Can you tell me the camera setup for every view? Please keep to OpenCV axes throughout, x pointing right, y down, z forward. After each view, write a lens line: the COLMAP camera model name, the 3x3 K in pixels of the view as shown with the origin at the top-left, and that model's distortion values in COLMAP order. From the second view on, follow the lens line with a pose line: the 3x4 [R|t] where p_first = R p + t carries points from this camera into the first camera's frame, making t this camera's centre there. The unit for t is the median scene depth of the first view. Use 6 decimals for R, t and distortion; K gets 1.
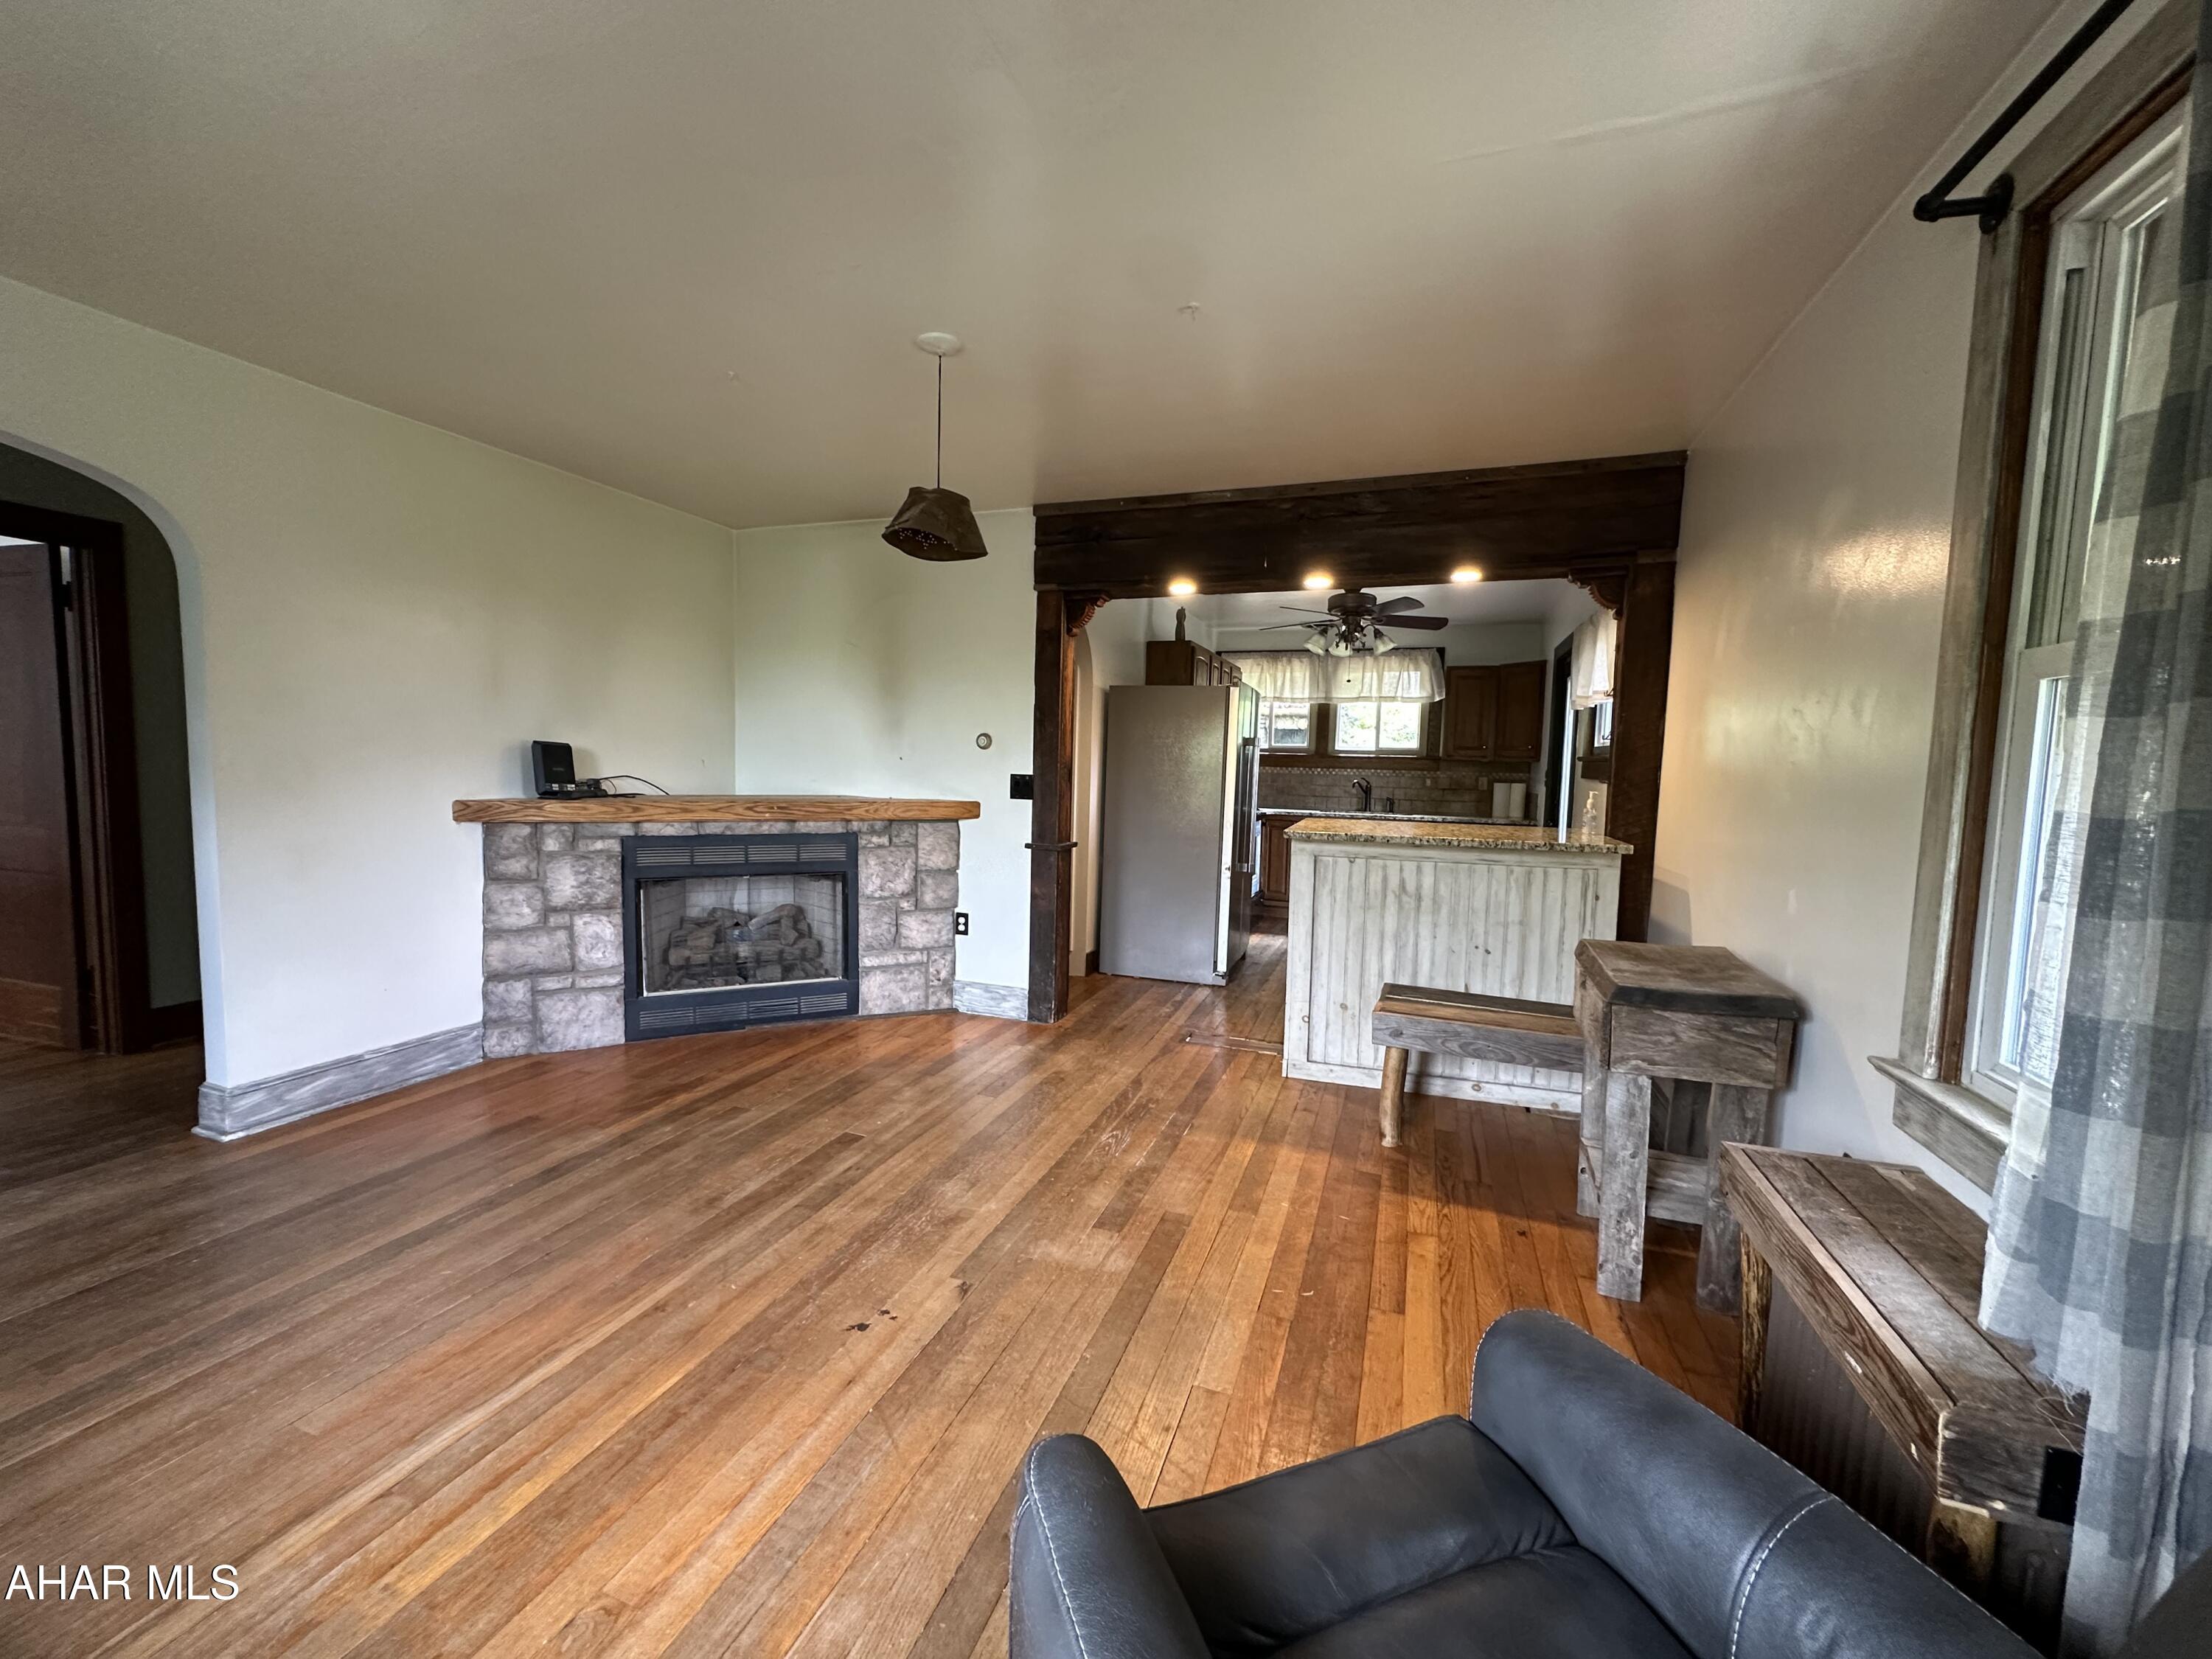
lens RADIAL K [[880.6, 0, 1102.4], [0, 880.6, 825.3], [0, 0, 1]] dist [-0.001972, 0.000107]
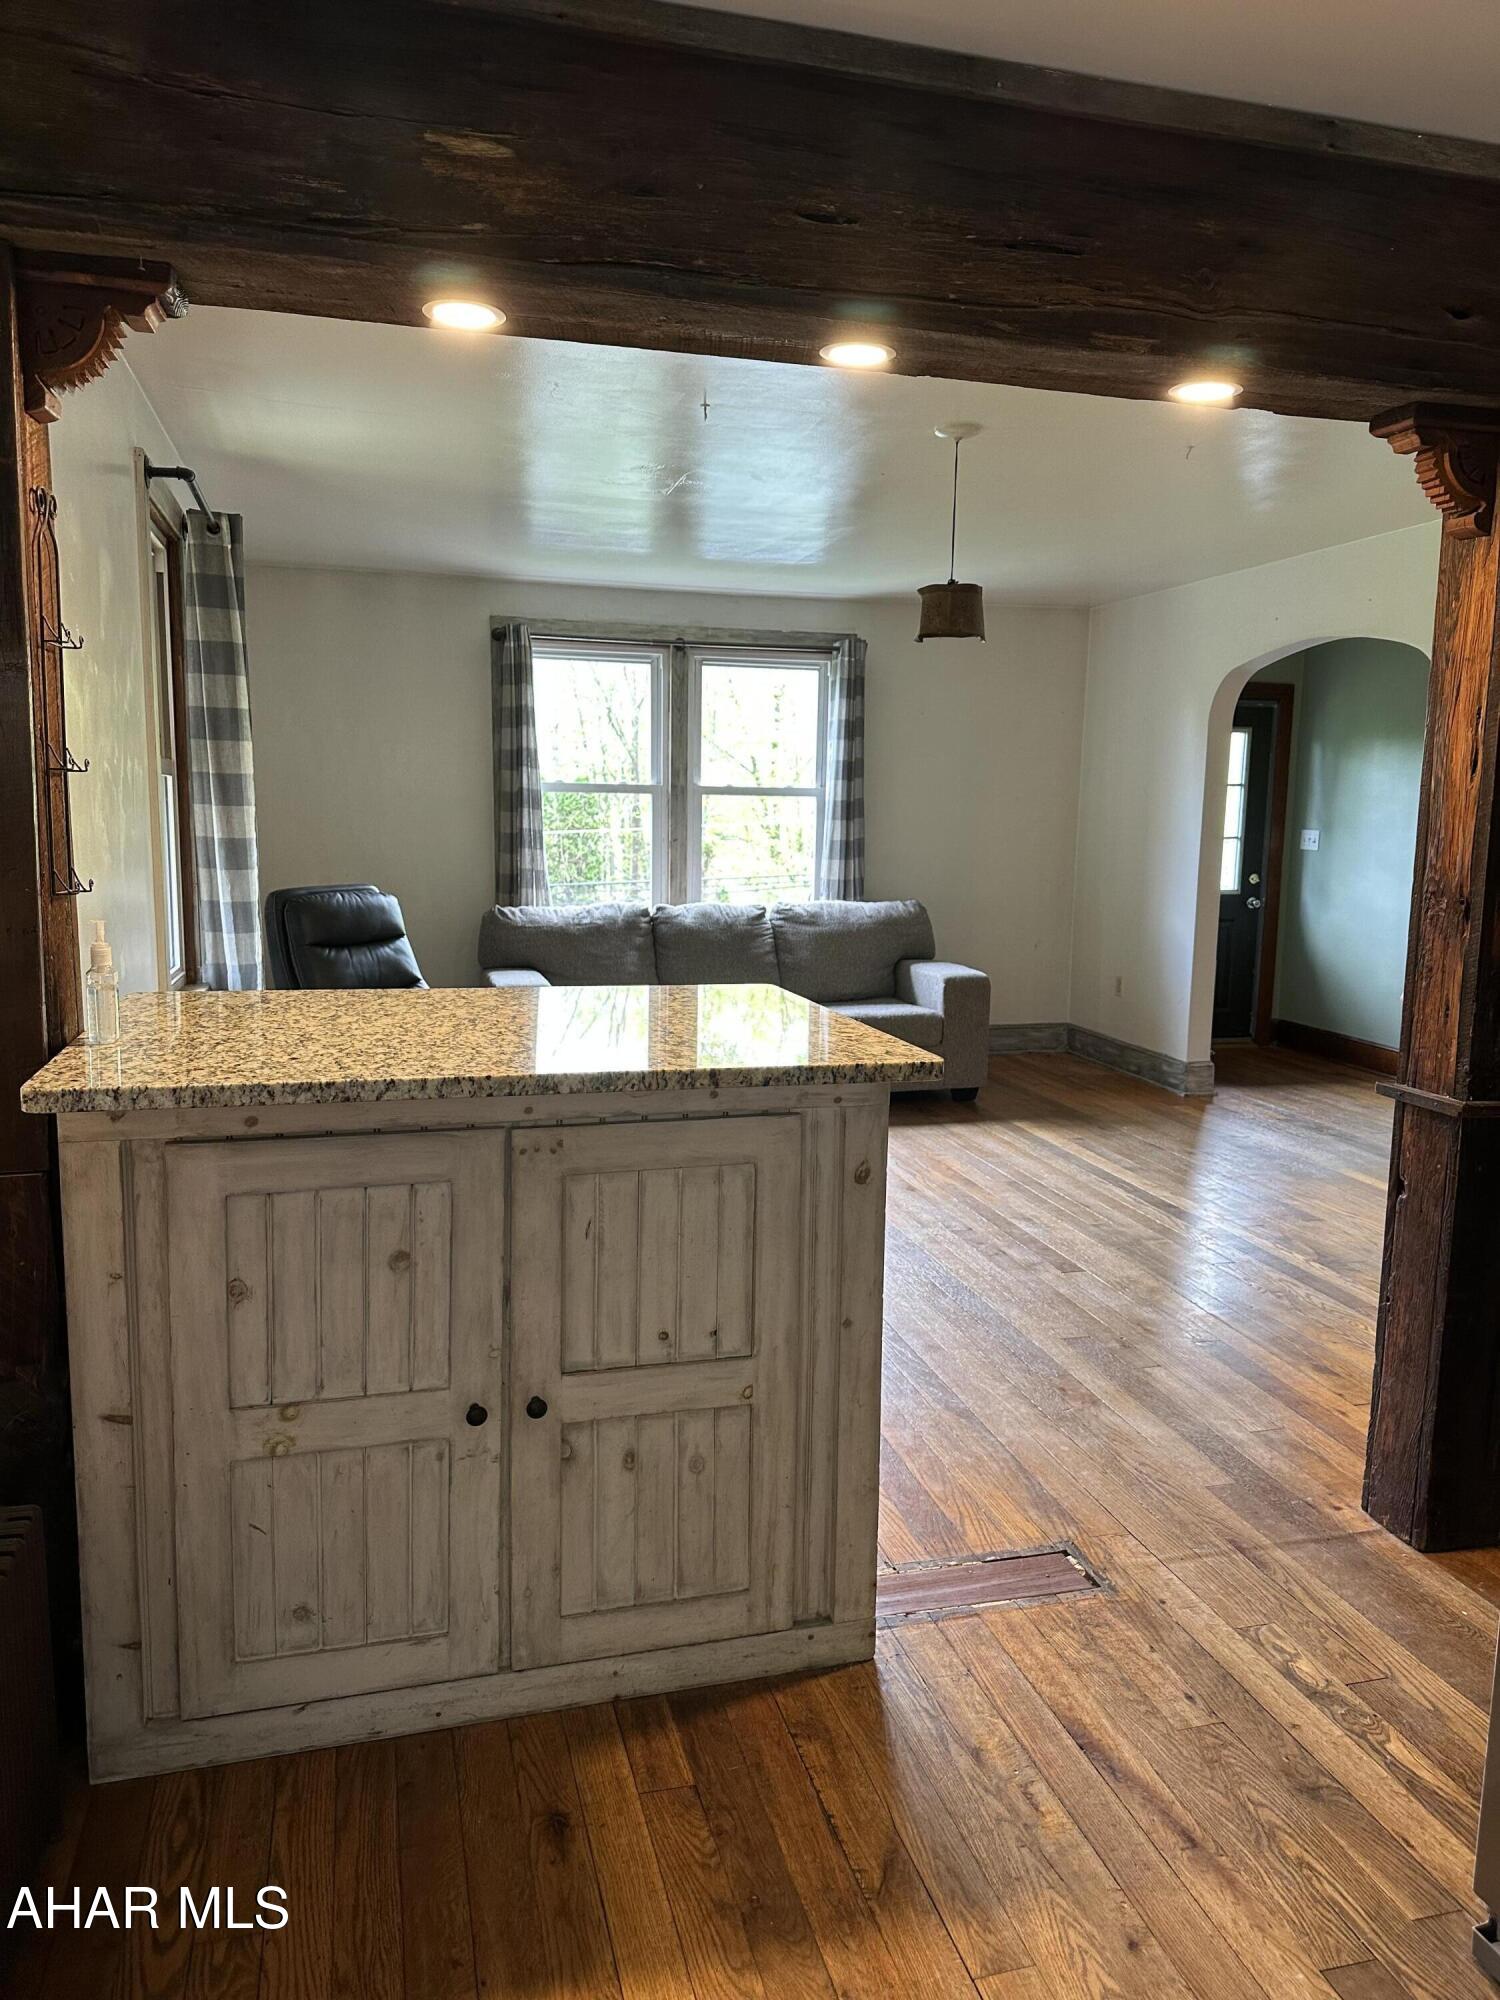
lens RADIAL K [[1379.6, 0, 750.0], [0, 1379.6, 1000.0], [0, 0, 1]] dist [0.001642, 0.000182]
pose [[-0.824941, 0.036745, -0.564024, 0.927002], [-0.078594, 0.980733, 0.178844, -0.172971], [0.559729, 0.191864, -0.806159, 2.283071]]
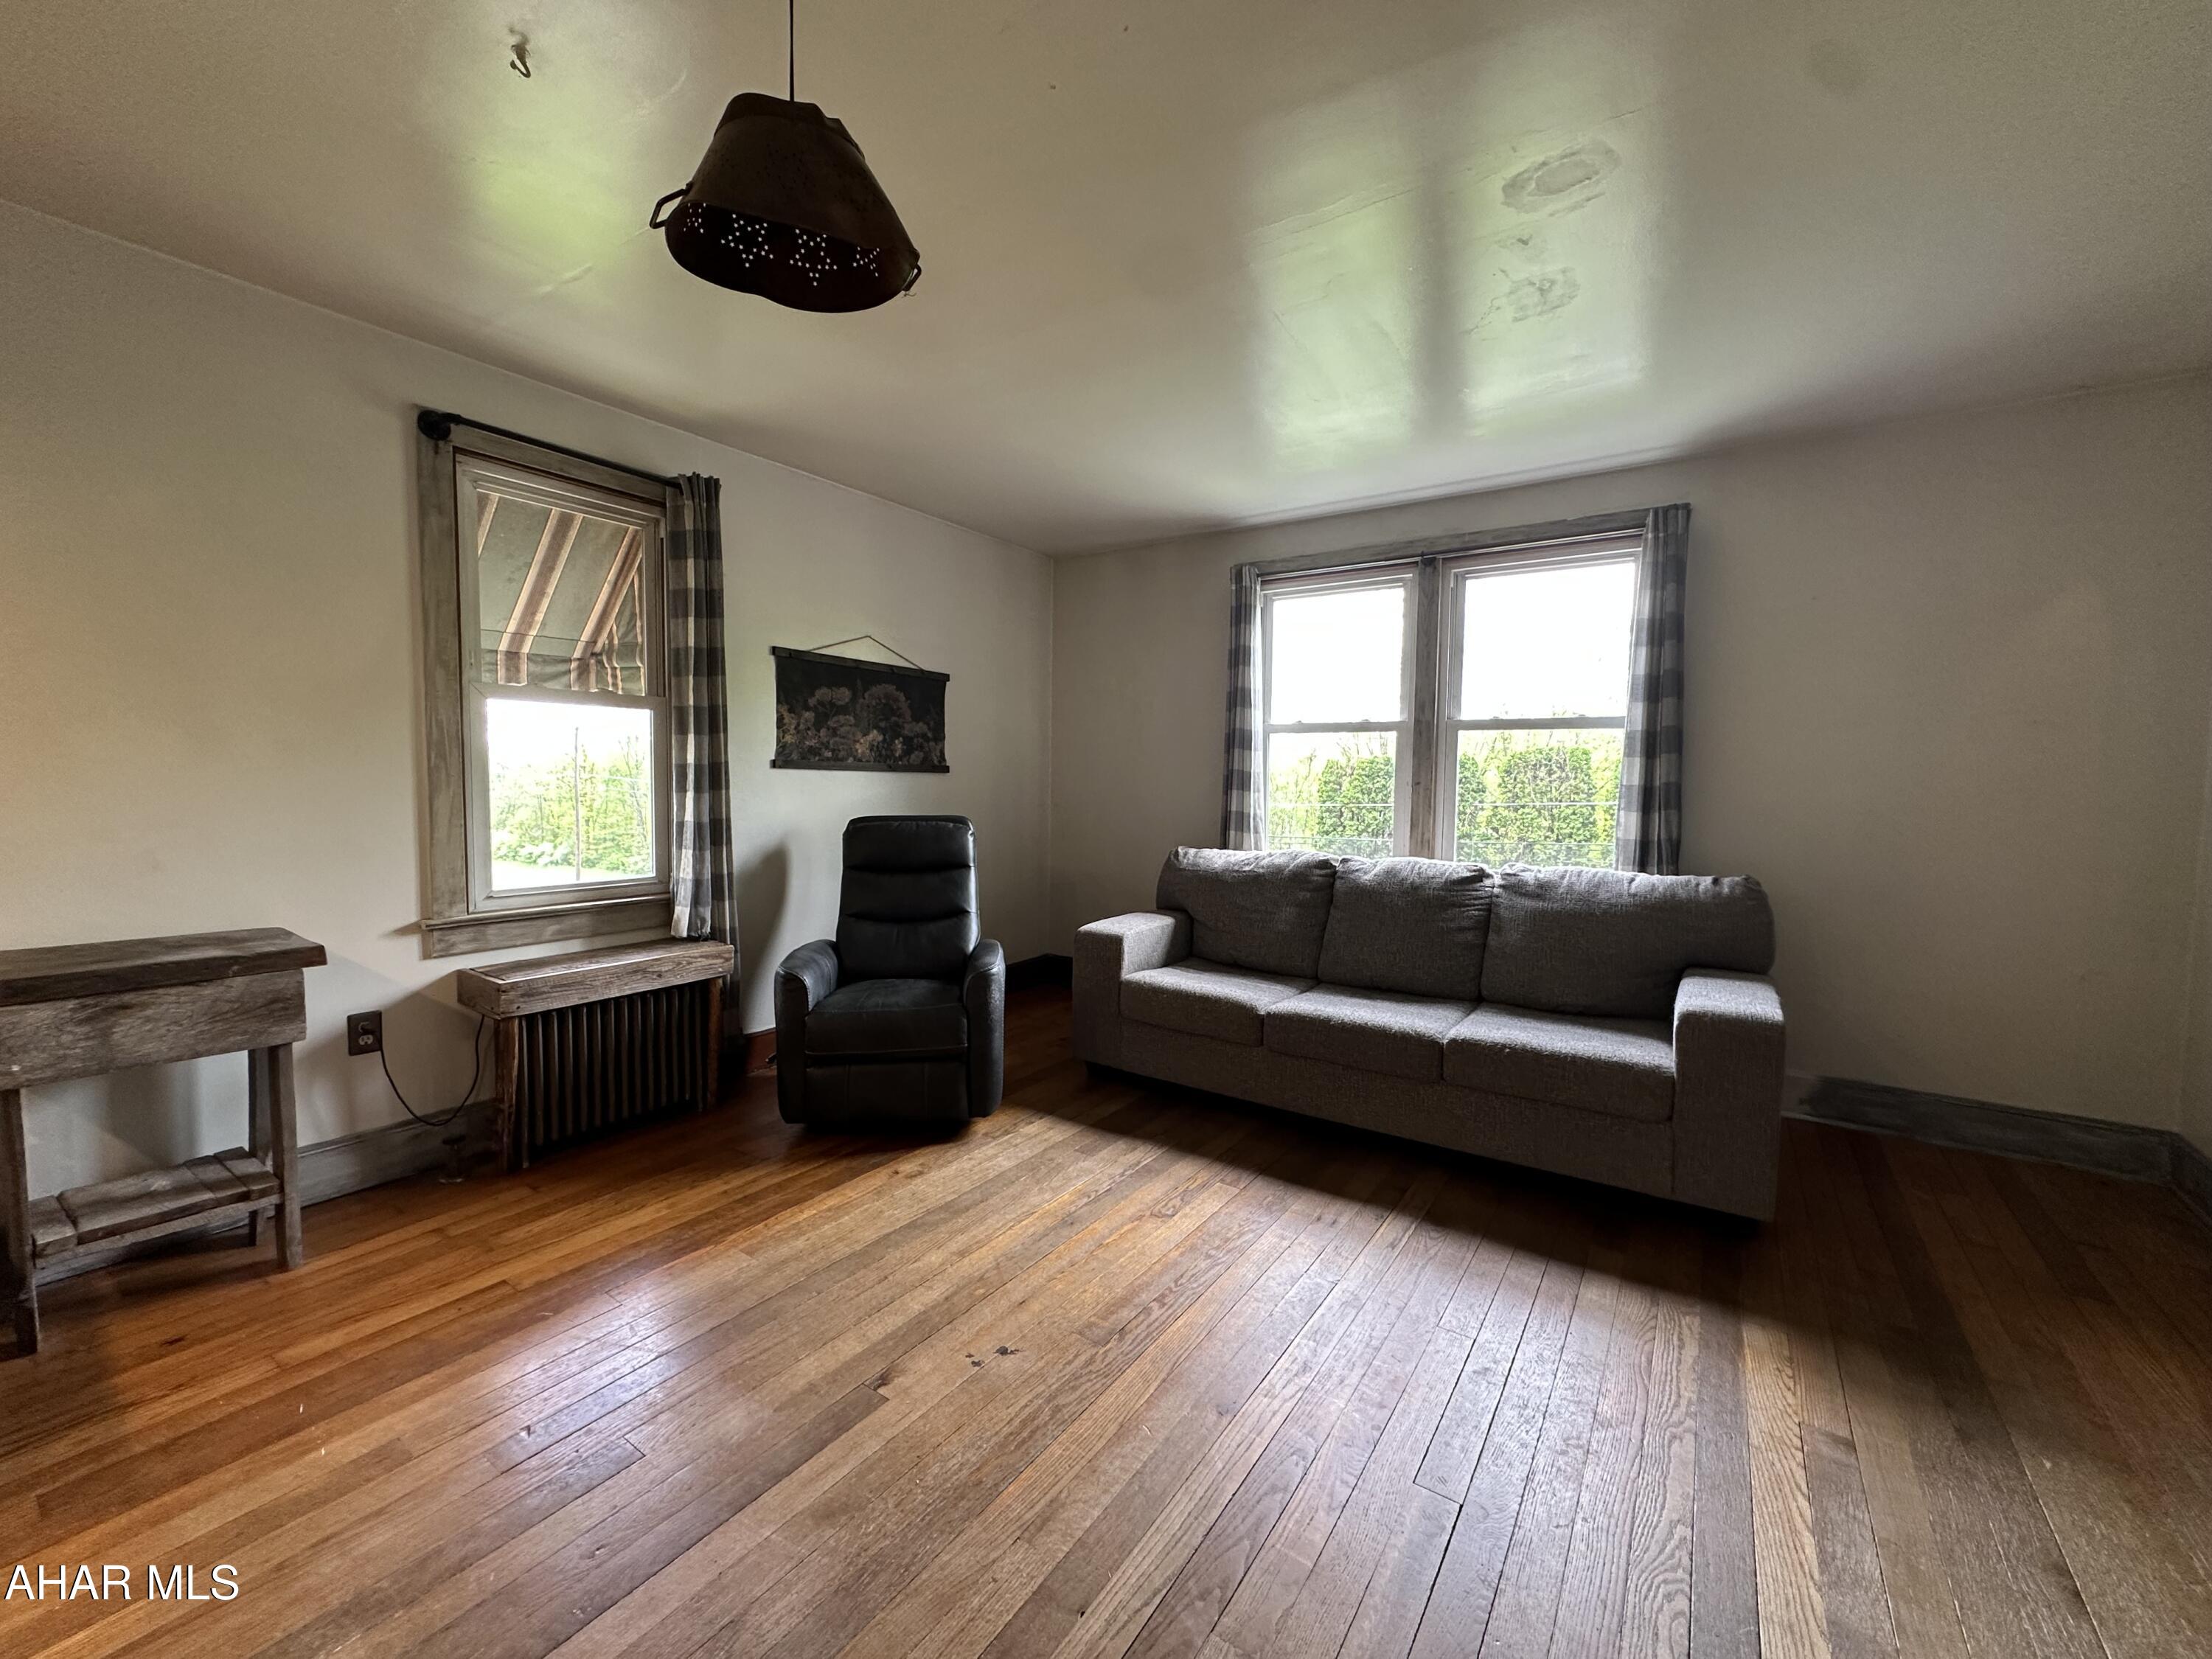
lens RADIAL K [[880.6, 0, 1102.4], [0, 880.6, 825.3], [0, 0, 1]] dist [-0.001972, 0.000107]
pose [[-0.963516, -0.056246, 0.261676, -0.481424], [-0.020204, 0.990165, 0.138437, -0.105322], [-0.266888, 0.128100, -0.955176, 1.465319]]
